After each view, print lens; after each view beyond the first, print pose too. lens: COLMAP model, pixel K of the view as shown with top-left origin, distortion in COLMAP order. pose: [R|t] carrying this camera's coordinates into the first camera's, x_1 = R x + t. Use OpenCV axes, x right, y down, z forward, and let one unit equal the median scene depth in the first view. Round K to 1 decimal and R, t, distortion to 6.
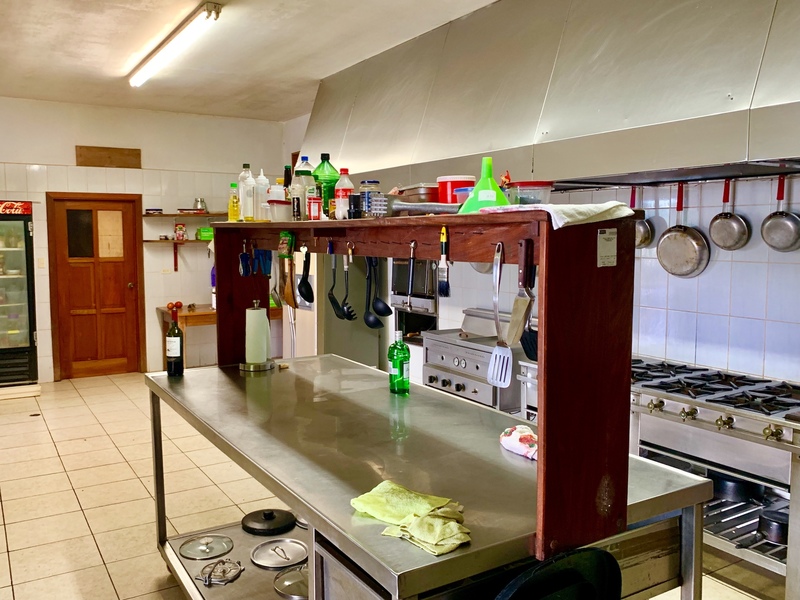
lens RADIAL K [[707.8, 0, 396.2], [0, 707.8, 302.5], [0, 0, 1]] dist [0.025910, -0.017518]
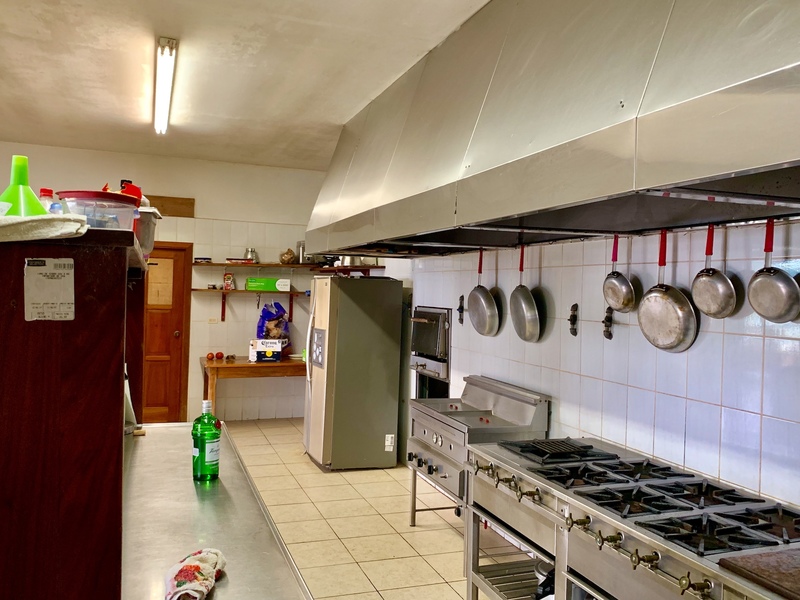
lens RADIAL K [[707.8, 0, 403.9], [0, 707.8, 295.7], [0, 0, 1]] dist [0.025910, -0.017518]
pose [[0.979897, 0.032525, -0.196832, 0.167775], [-0.050479, 0.994938, -0.086897, -0.008388], [0.193010, 0.095086, 0.976579, 0.112494]]
